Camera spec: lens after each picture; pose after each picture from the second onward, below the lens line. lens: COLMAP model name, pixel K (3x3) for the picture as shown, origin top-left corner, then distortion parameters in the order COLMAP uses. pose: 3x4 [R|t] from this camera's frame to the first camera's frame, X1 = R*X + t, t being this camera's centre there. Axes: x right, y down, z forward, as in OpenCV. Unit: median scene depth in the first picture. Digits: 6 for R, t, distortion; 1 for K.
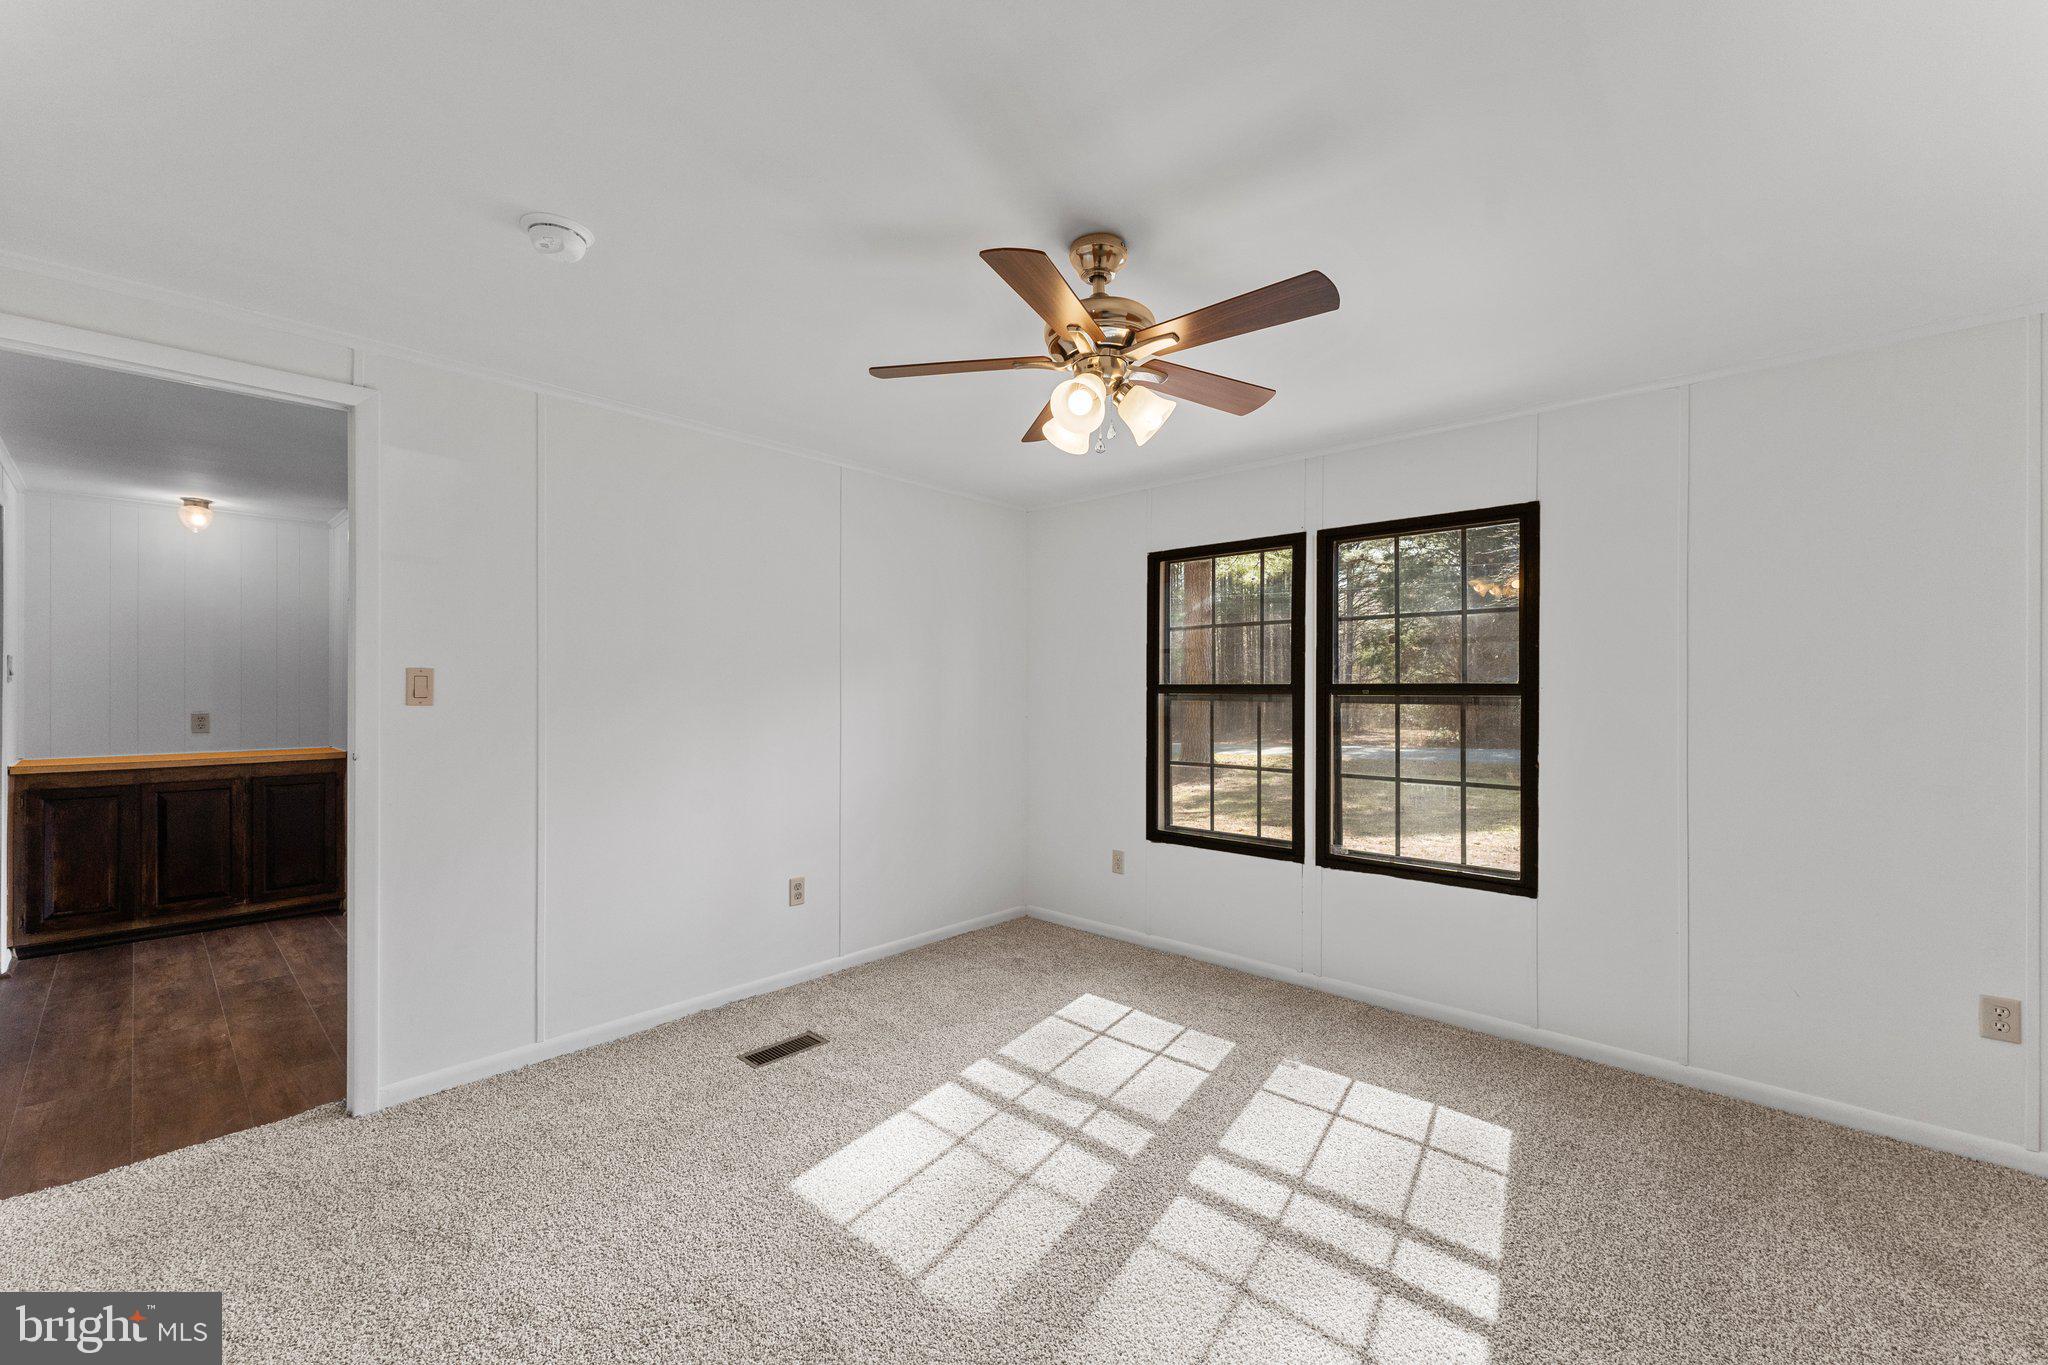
lens RADIAL K [[825.4, 0, 1024.0], [0, 825.4, 682.5], [0, 0, 1]] dist [0.013533, 0.000216]
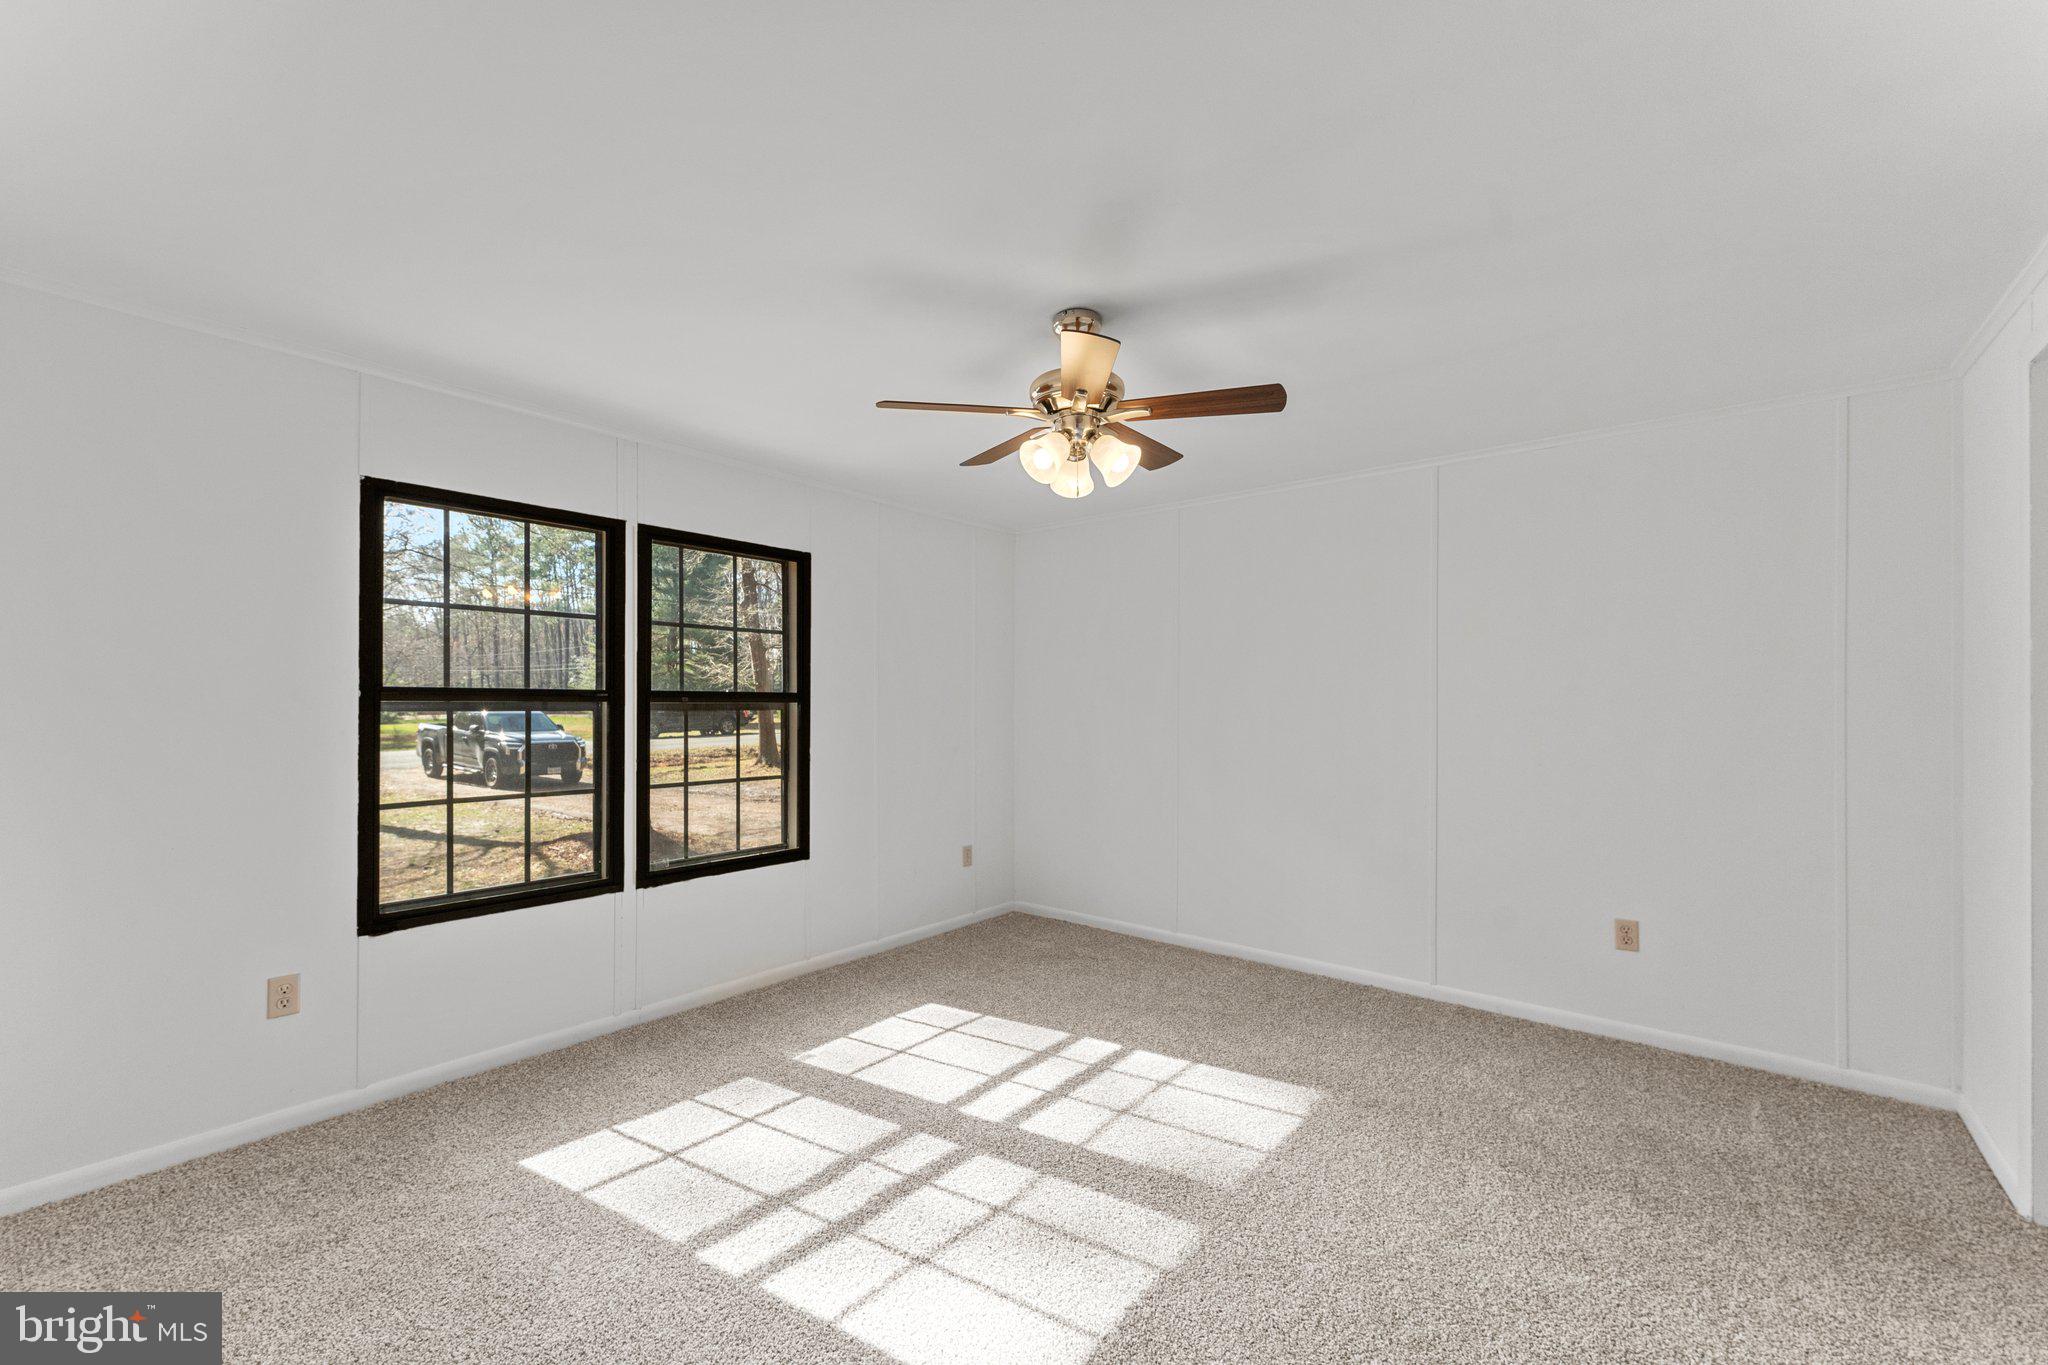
lens RADIAL K [[825.4, 0, 1024.0], [0, 825.4, 682.5], [0, 0, 1]] dist [0.013533, 0.000216]
pose [[-0.059035, 0.022545, 0.998001, -0.752932], [-0.017184, 0.999574, -0.023597, 0.009809], [-0.998108, -0.018543, -0.058623, 0.804582]]
